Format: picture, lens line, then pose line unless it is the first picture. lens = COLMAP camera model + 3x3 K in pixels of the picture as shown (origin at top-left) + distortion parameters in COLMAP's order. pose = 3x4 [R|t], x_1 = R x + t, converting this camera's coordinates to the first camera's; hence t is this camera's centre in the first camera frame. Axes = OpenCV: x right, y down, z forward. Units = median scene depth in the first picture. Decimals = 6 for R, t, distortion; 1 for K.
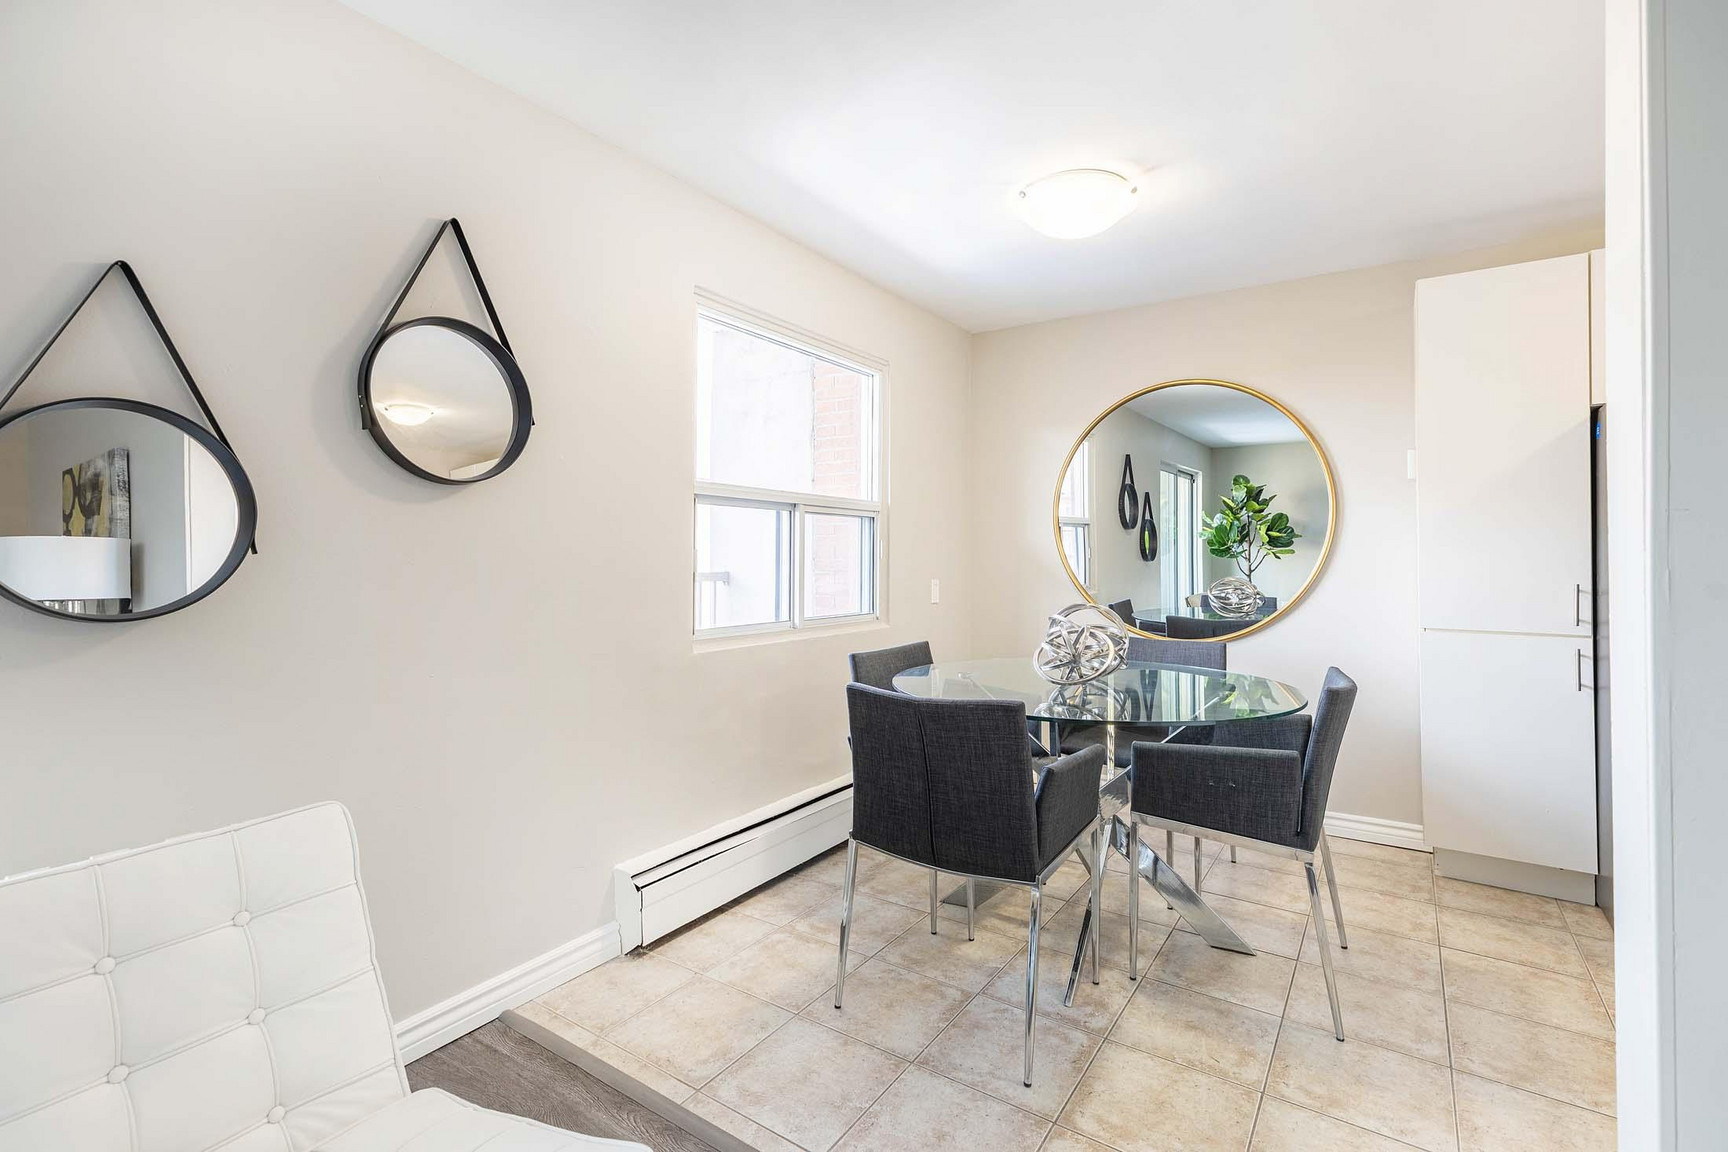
lens RADIAL K [[787.3, 0, 880.9], [0, 787.3, 544.1], [0, 0, 1]] dist [0.005319, 0.000286]
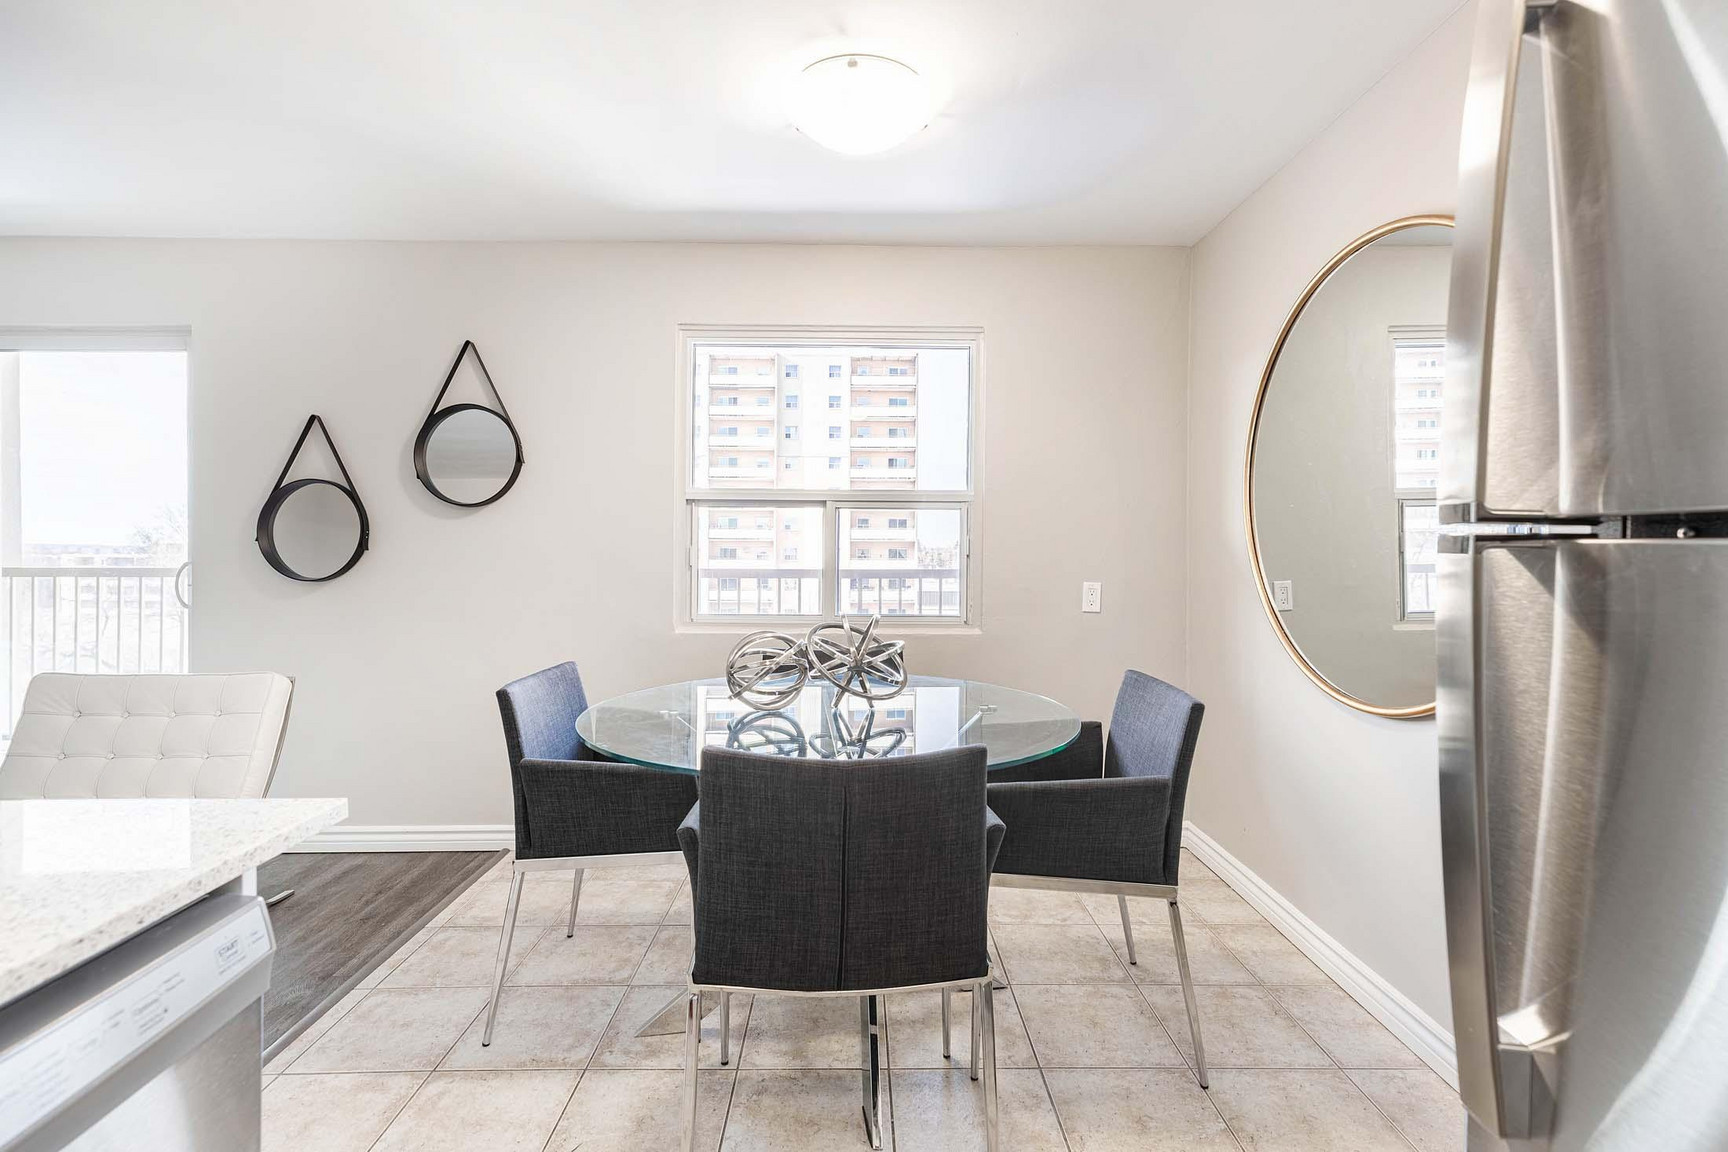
lens RADIAL K [[787.3, 0, 857.8], [0, 787.3, 560.5], [0, 0, 1]] dist [0.005319, 0.000286]
pose [[0.545672, -0.011732, -0.837917, 1.183689], [0.014064, 0.999889, -0.004840, 0.049223], [0.837881, -0.009143, 0.545776, 0.748435]]
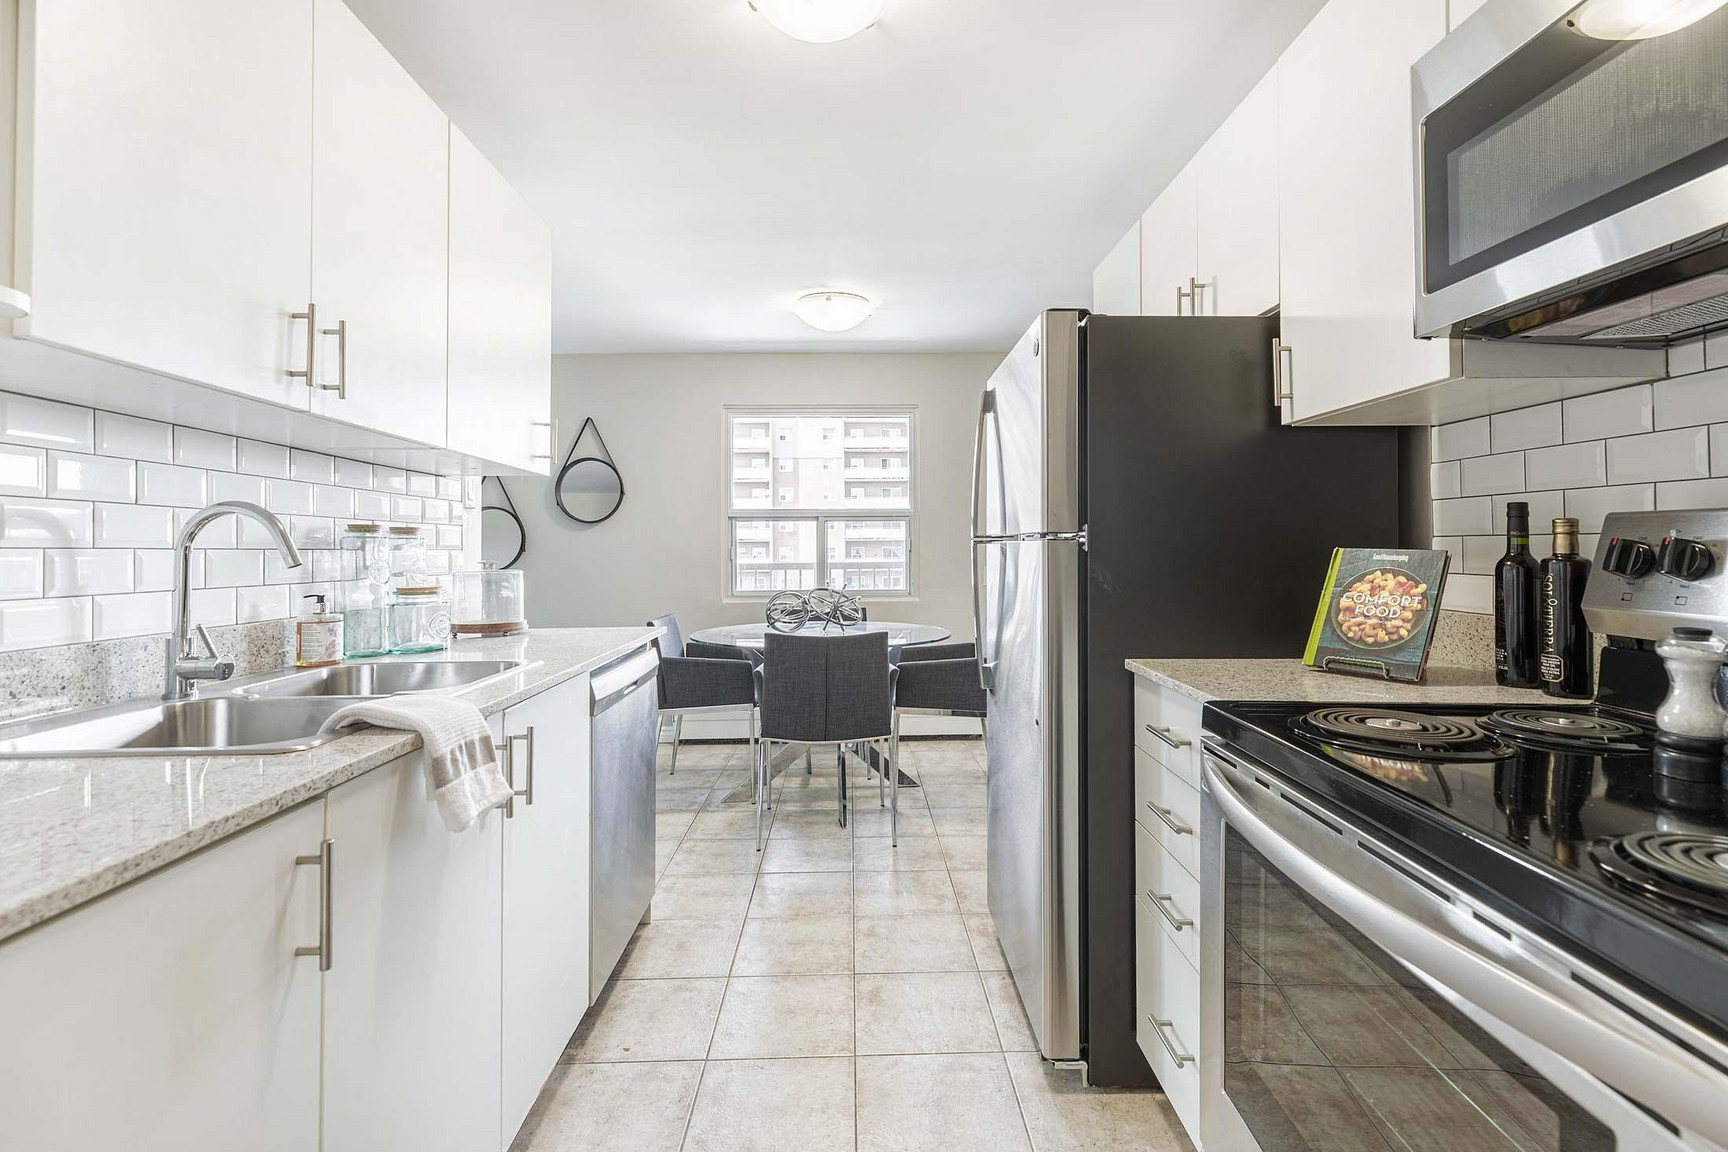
lens RADIAL K [[787.3, 0, 853.3], [0, 787.3, 557.3], [0, 0, 1]] dist [0.005319, 0.000286]
pose [[0.545482, -0.020480, -0.837872, 1.926795], [0.025756, 0.999639, -0.007666, 0.068696], [0.837727, -0.017399, 0.545812, 0.315520]]
